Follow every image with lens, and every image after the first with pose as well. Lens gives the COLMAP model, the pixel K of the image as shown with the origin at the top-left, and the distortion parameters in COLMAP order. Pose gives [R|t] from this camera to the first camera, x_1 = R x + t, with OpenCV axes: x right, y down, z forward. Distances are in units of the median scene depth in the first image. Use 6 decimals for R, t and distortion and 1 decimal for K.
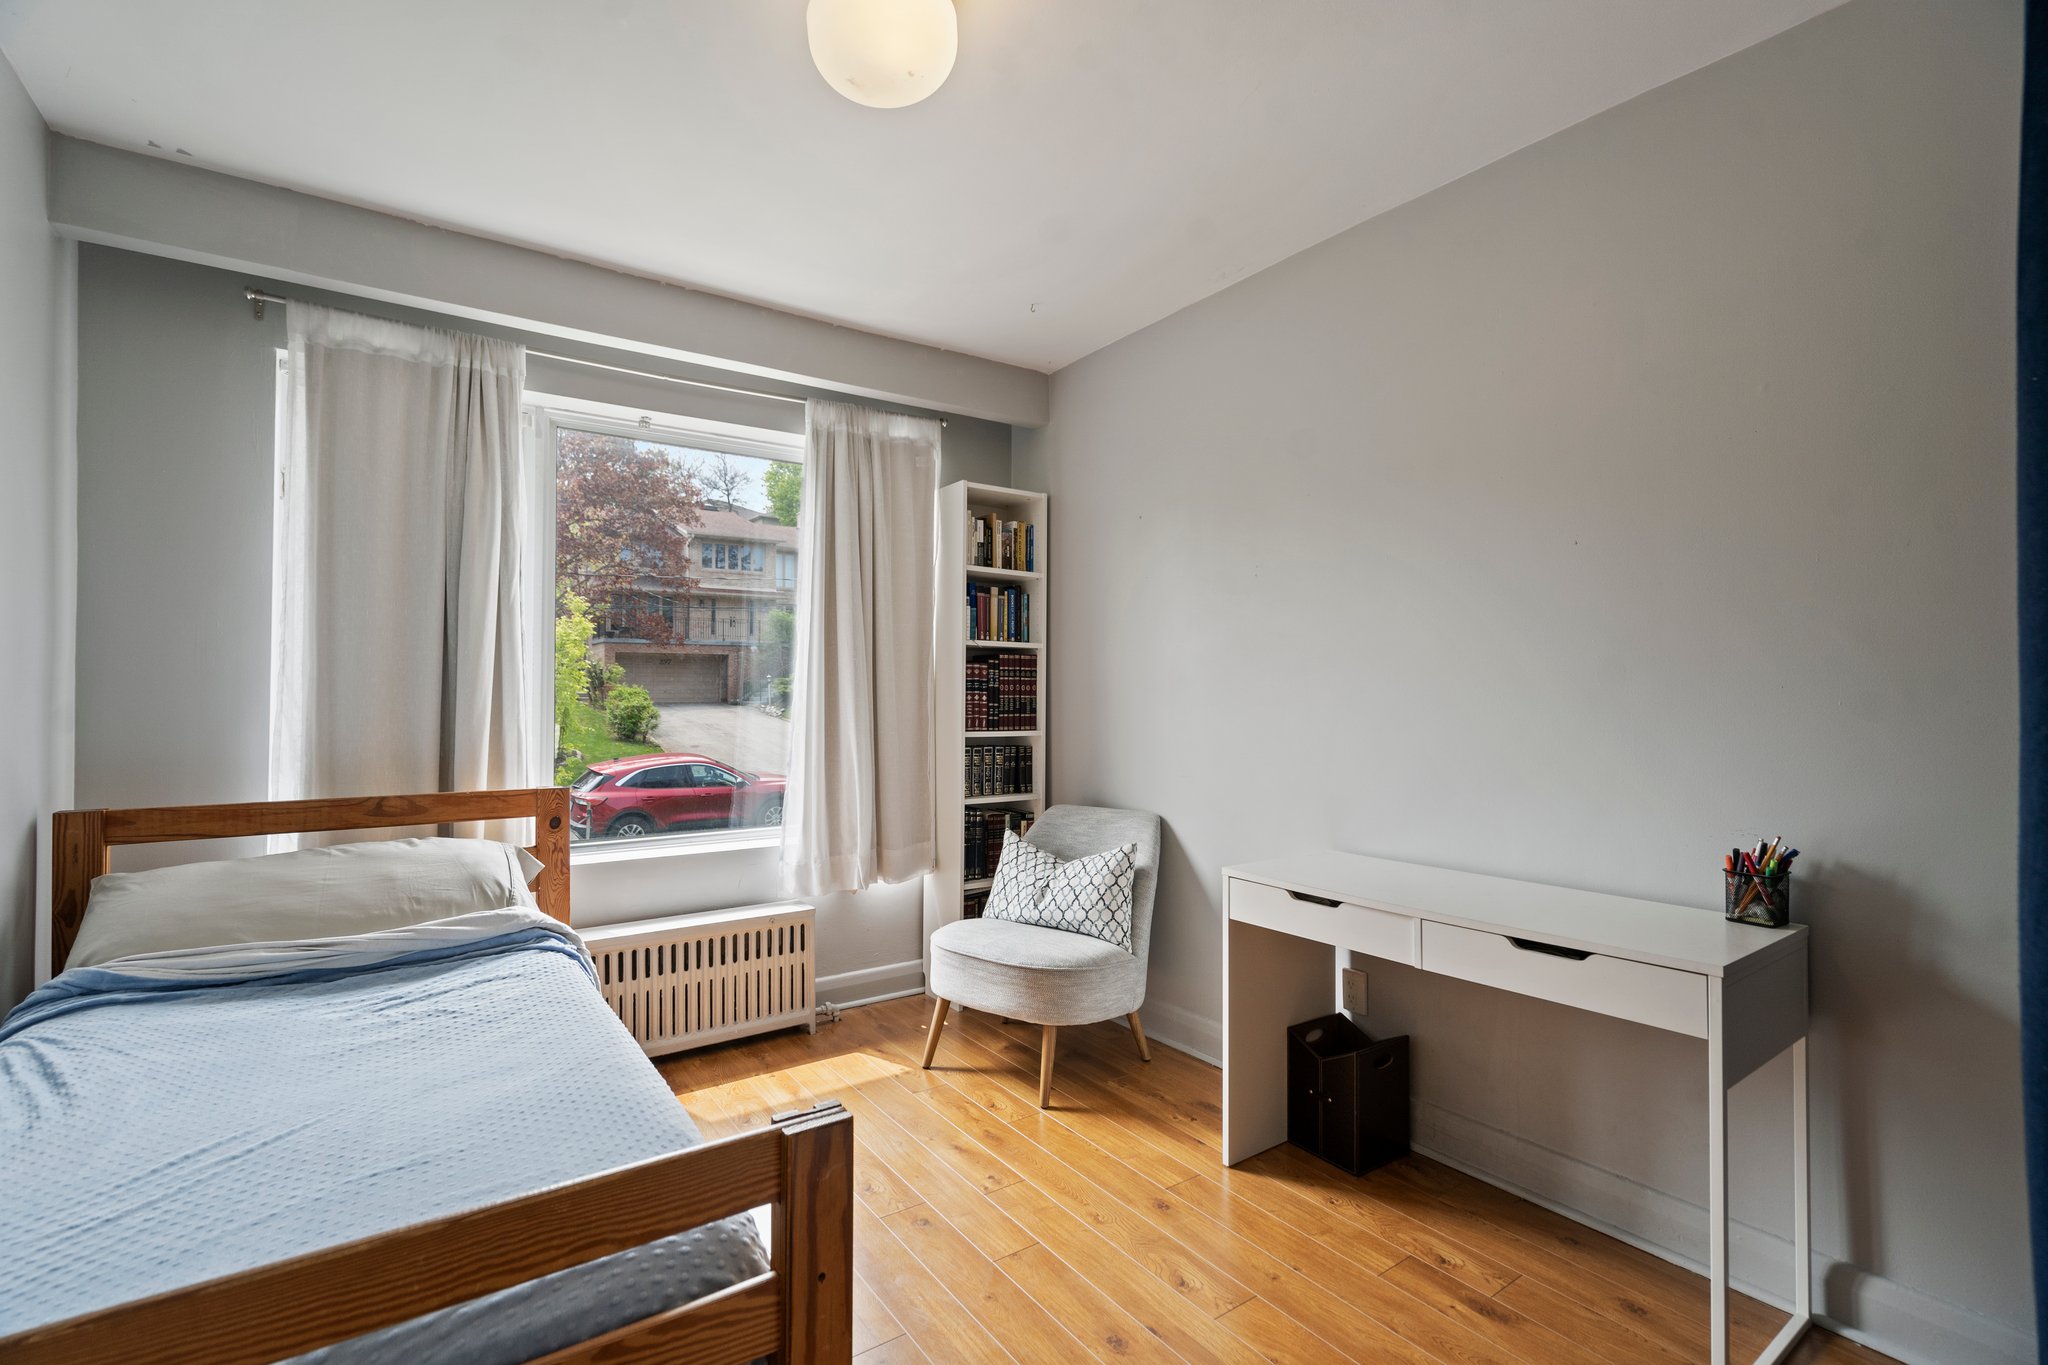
lens RADIAL K [[930.9, 0, 1018.4], [0, 930.9, 680.5], [0, 0, 1]] dist [-0.006129, 0.004572]
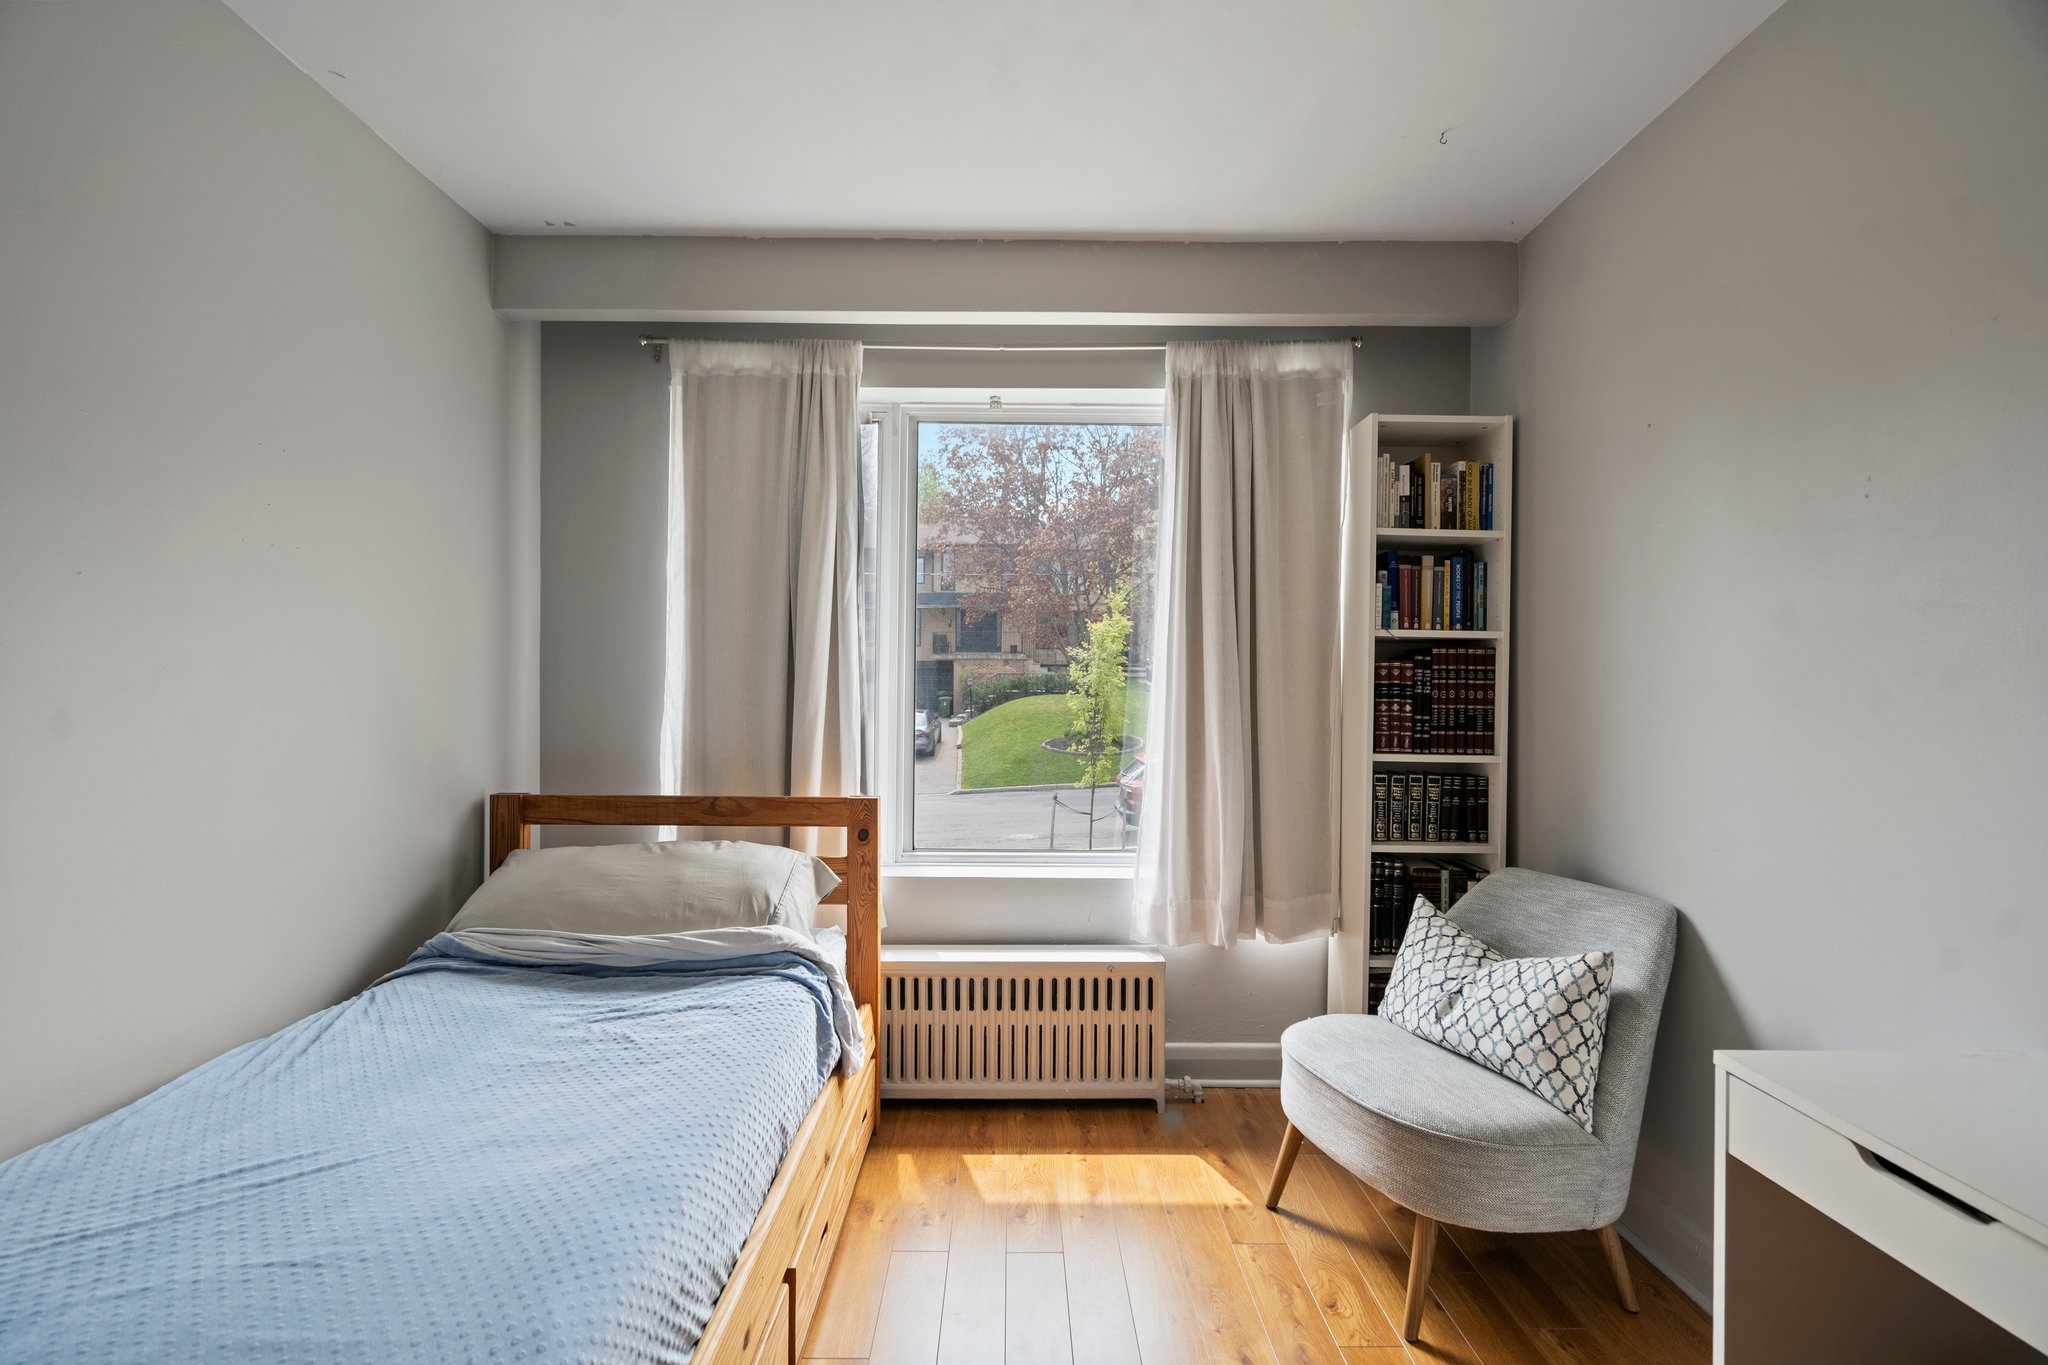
lens RADIAL K [[930.9, 0, 1016.0], [0, 930.9, 682.7], [0, 0, 1]] dist [-0.006129, 0.004572]
pose [[0.821581, 0.004569, -0.570073, 0.151362], [0.001264, 0.999951, 0.009836, -0.010474], [0.570090, -0.008802, 0.821535, 0.269313]]
